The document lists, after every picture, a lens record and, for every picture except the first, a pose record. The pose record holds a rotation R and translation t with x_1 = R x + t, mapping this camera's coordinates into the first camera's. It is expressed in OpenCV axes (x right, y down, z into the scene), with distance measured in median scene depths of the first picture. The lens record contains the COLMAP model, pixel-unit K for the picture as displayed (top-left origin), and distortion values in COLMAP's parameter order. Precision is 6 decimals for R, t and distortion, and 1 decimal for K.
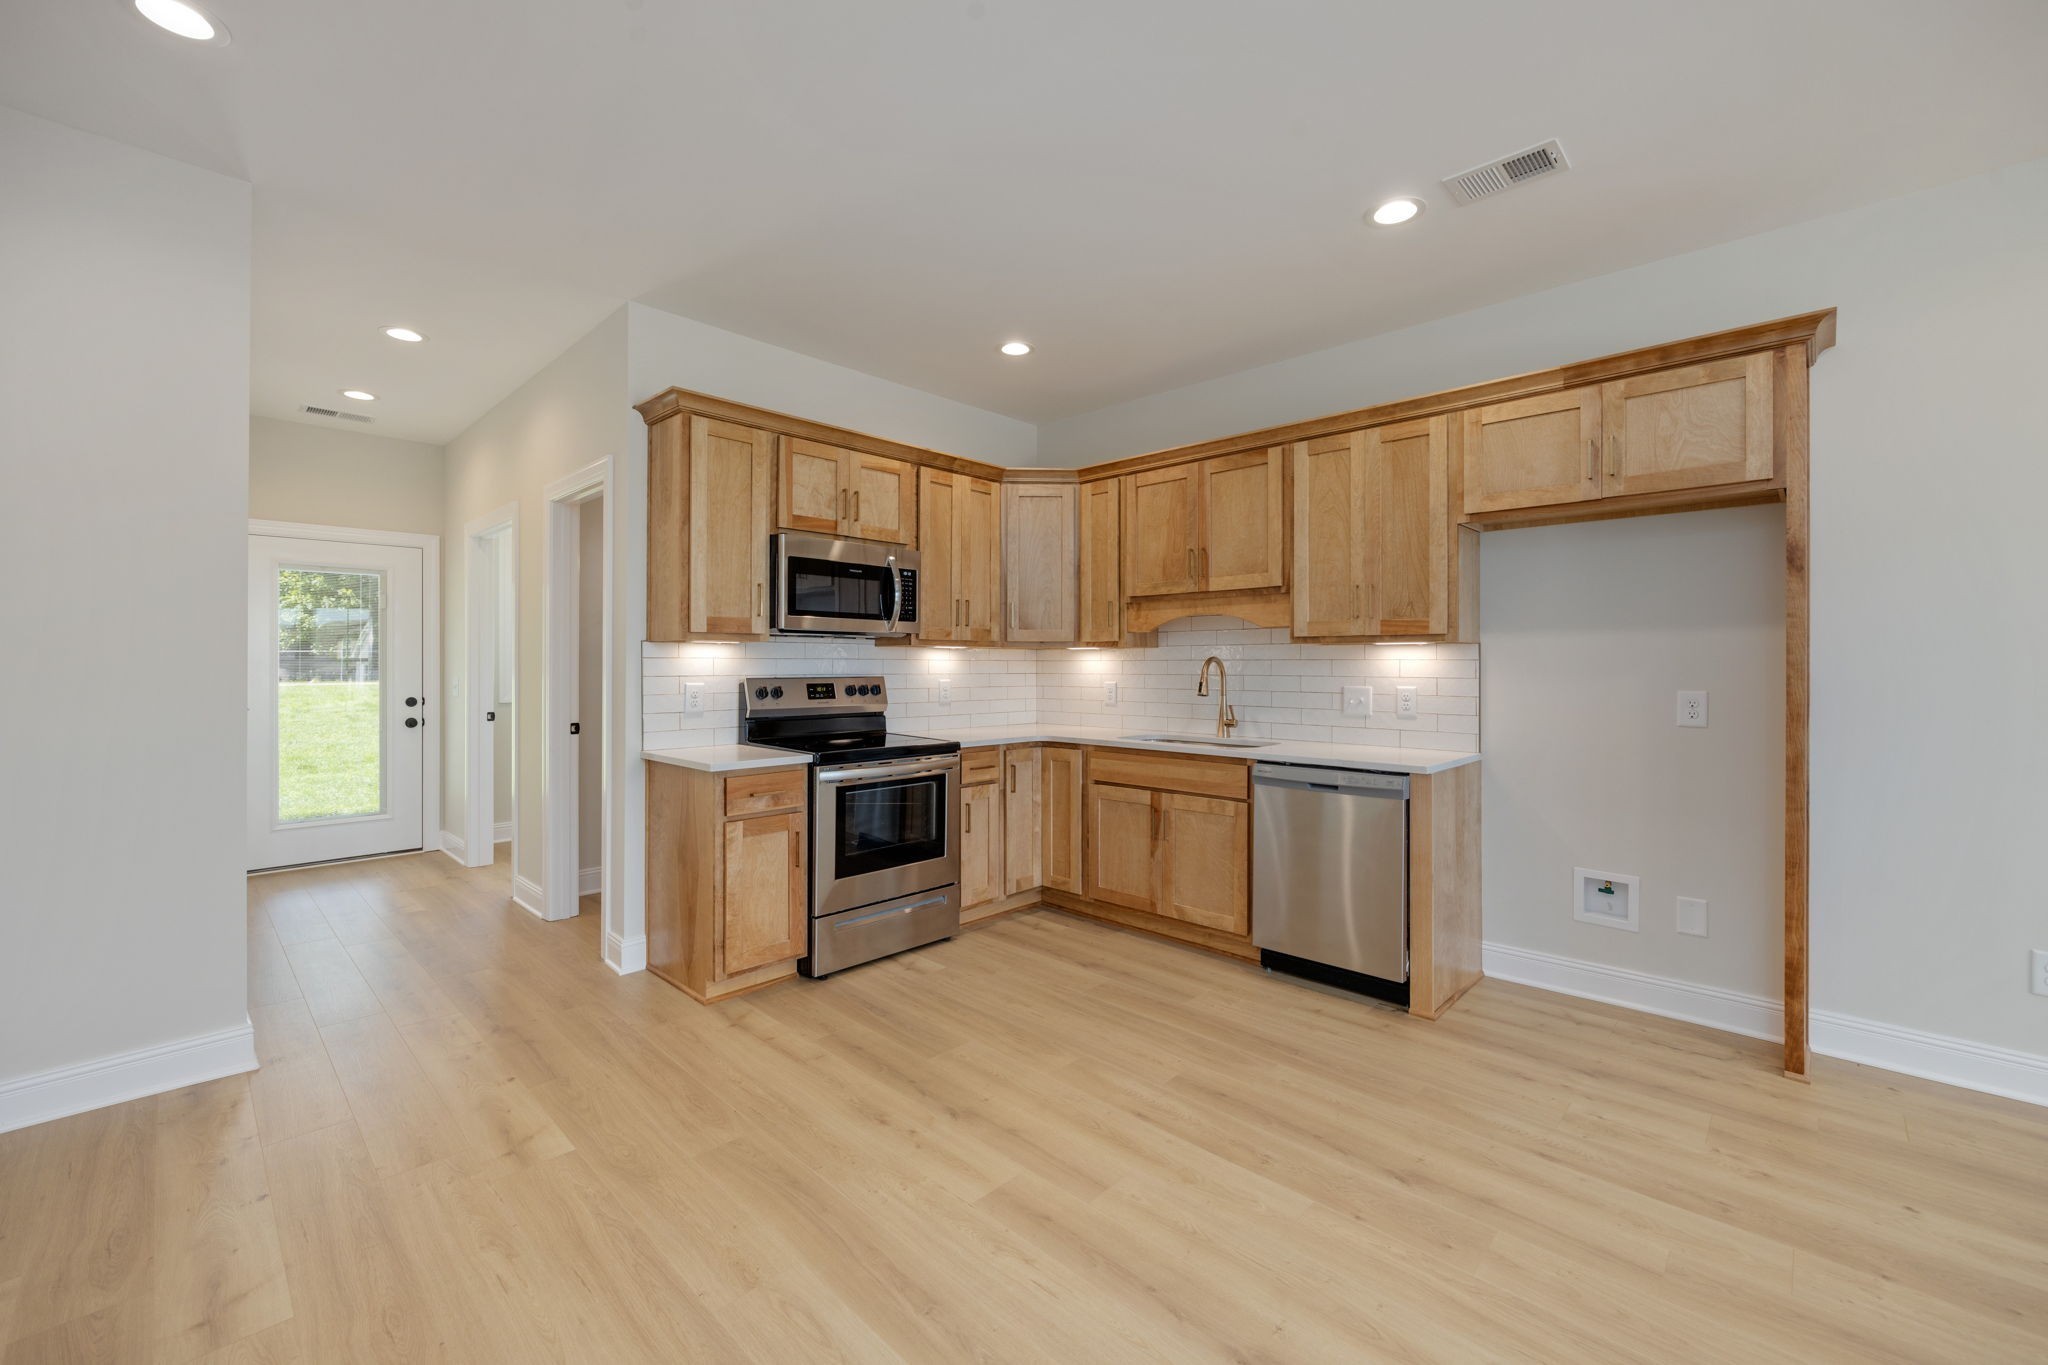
lens RADIAL K [[827.0, 0, 1024.1], [0, 827.0, 660.8], [0, 0, 1]] dist [-0.002776, 0.000591]
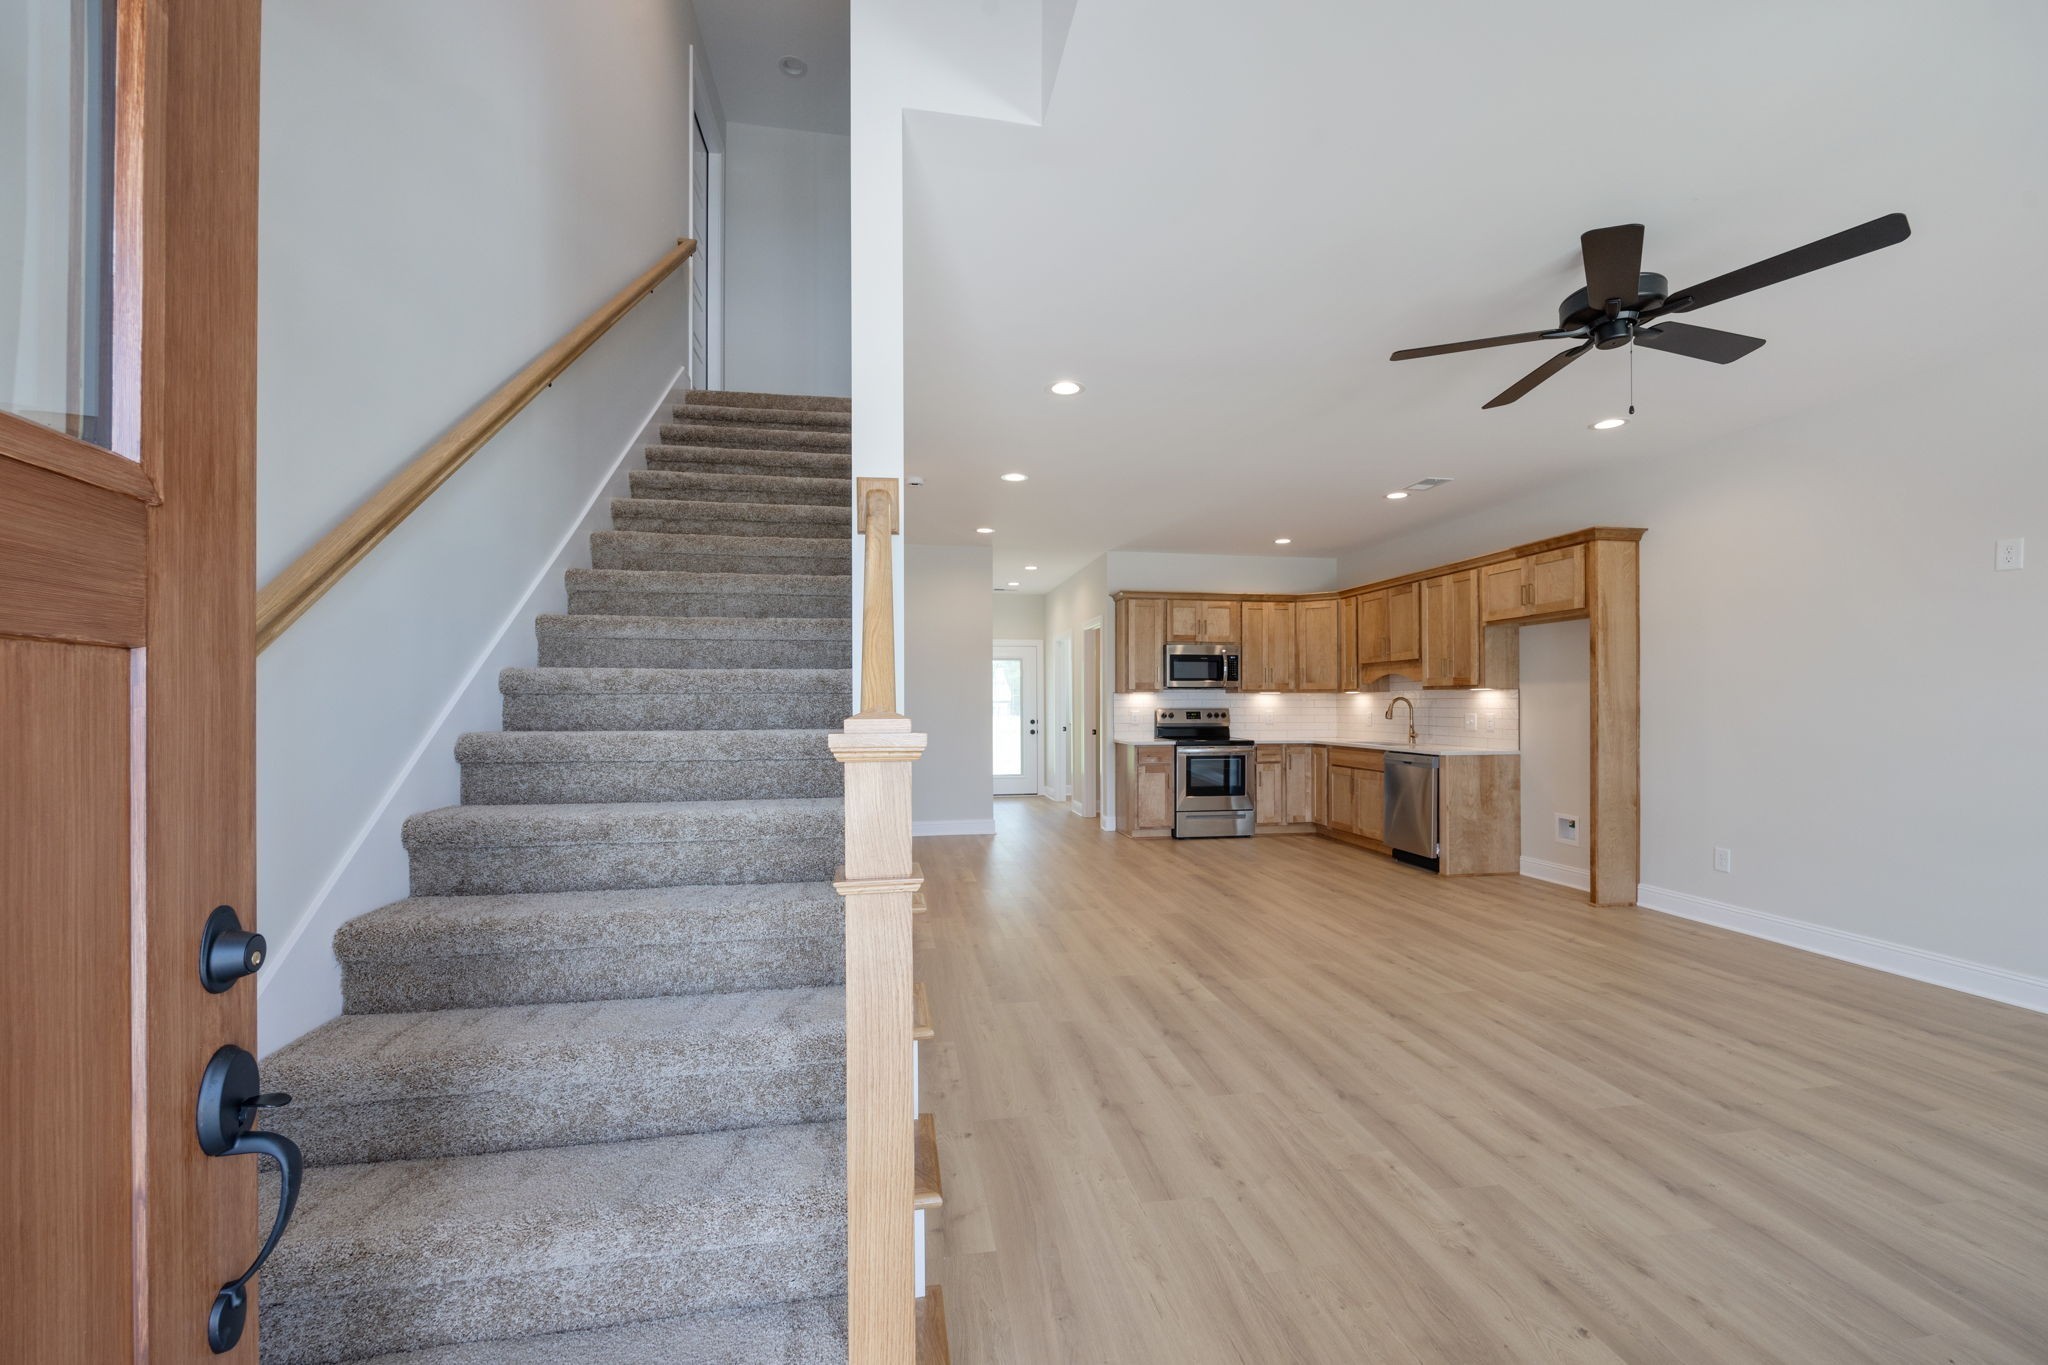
lens RADIAL K [[836.8, 0, 1024.4], [0, 836.8, 704.9], [0, 0, 1]] dist [-0.000858, -0.000157]
pose [[0.803023, -0.002930, -0.595940, 0.708086], [0.006034, 0.999977, 0.003214, 0.001337], [0.595917, -0.006177, 0.803022, -1.003346]]
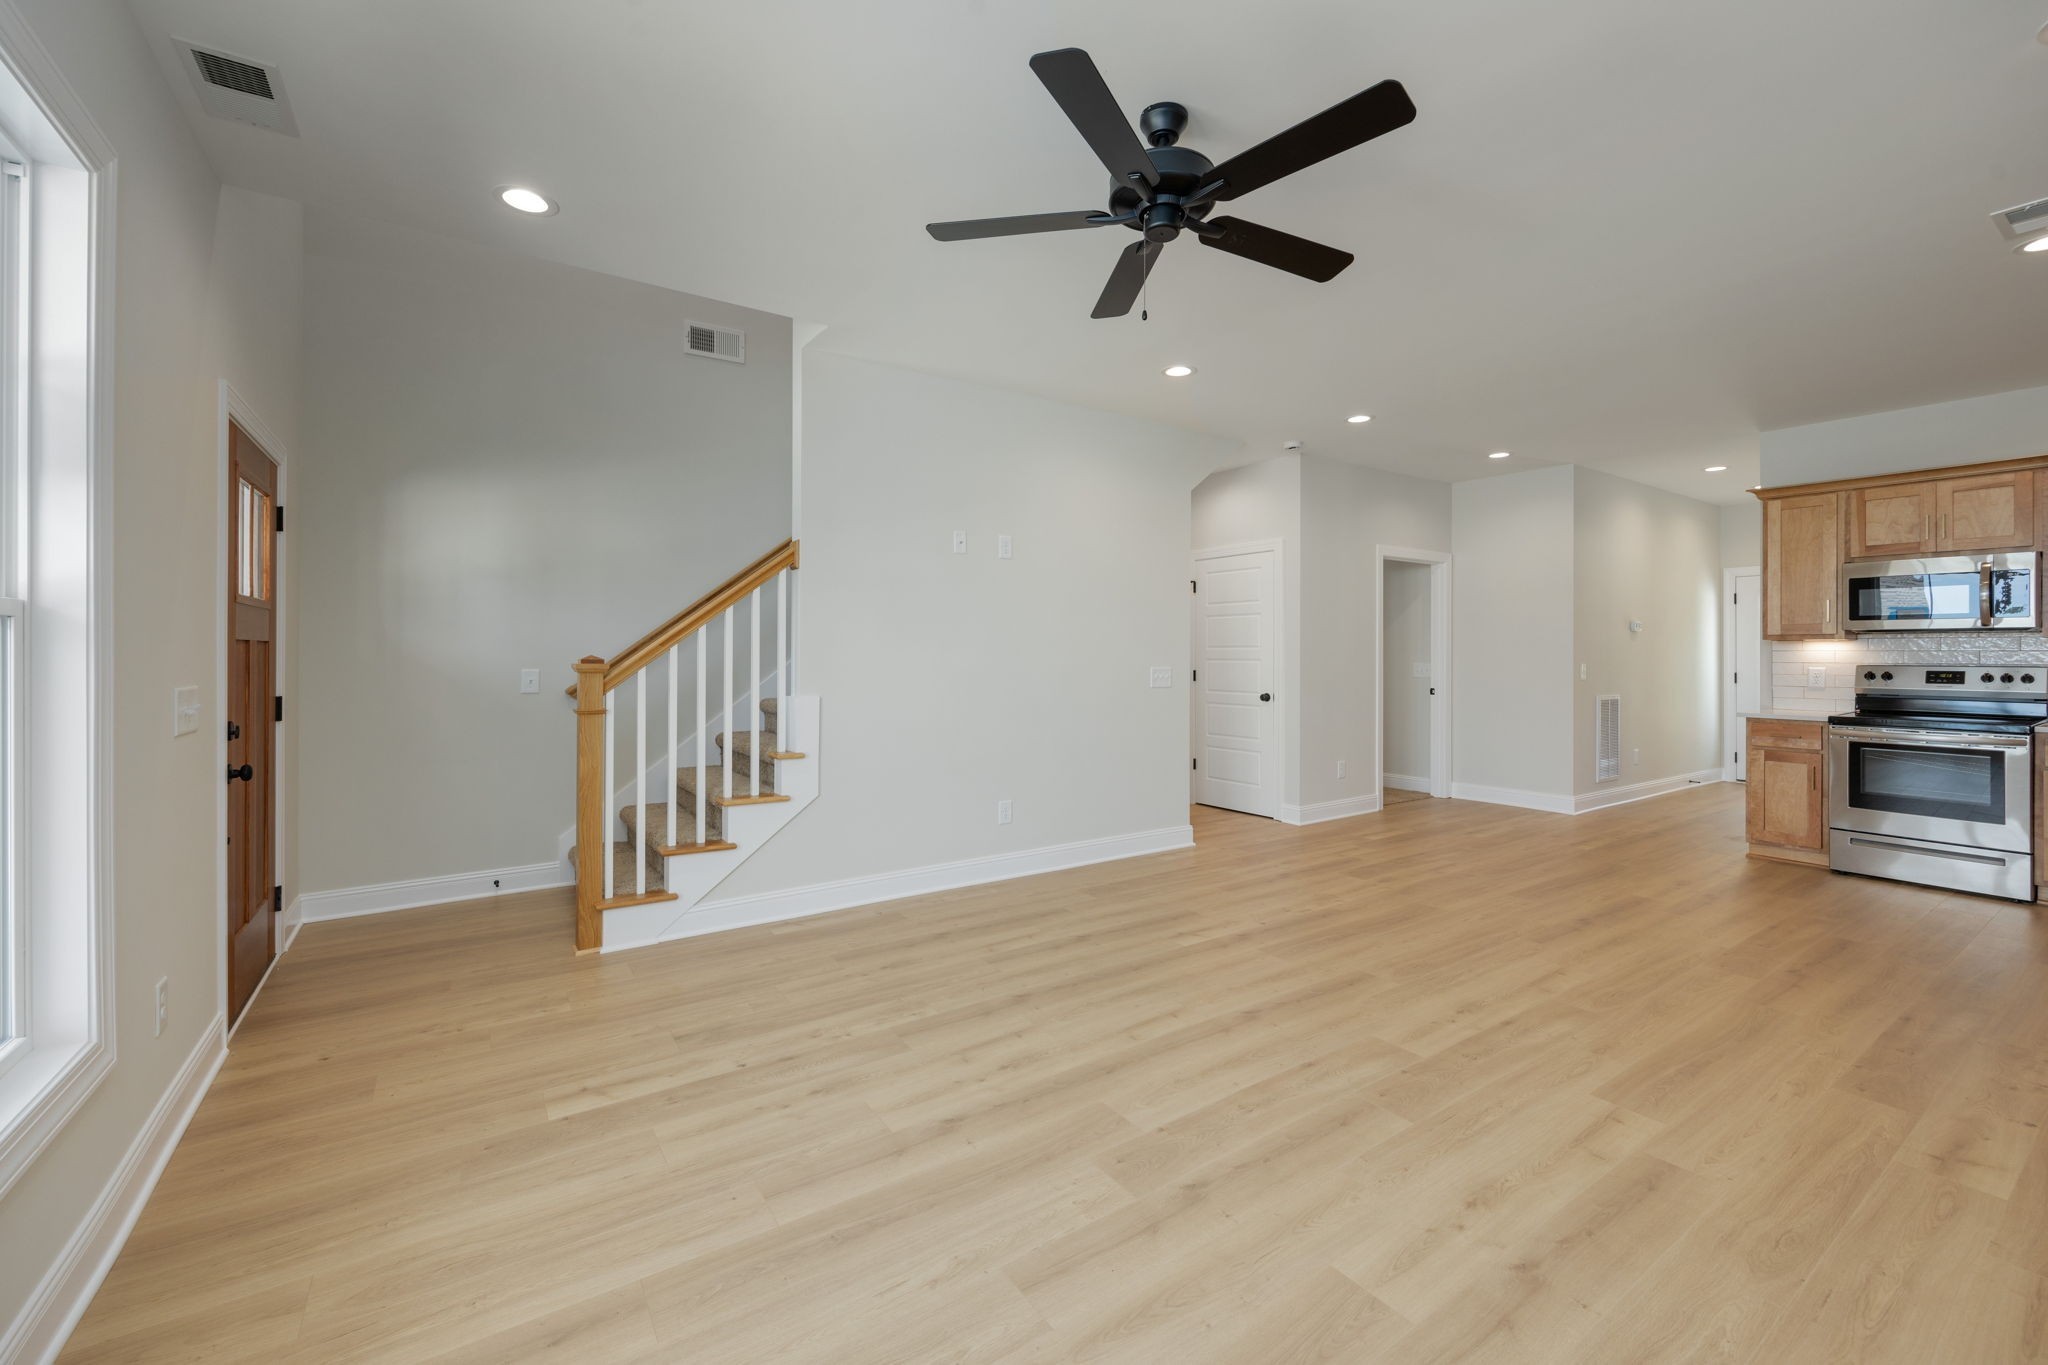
lens RADIAL K [[827.0, 0, 1024.1], [0, 827.0, 660.8], [0, 0, 1]] dist [-0.002776, 0.000591]
pose [[-0.218777, 0.005464, -0.975759, 1.312821], [0.003747, 0.999982, 0.004760, 0.002068], [0.975768, -0.002615, -0.218794, -0.063654]]
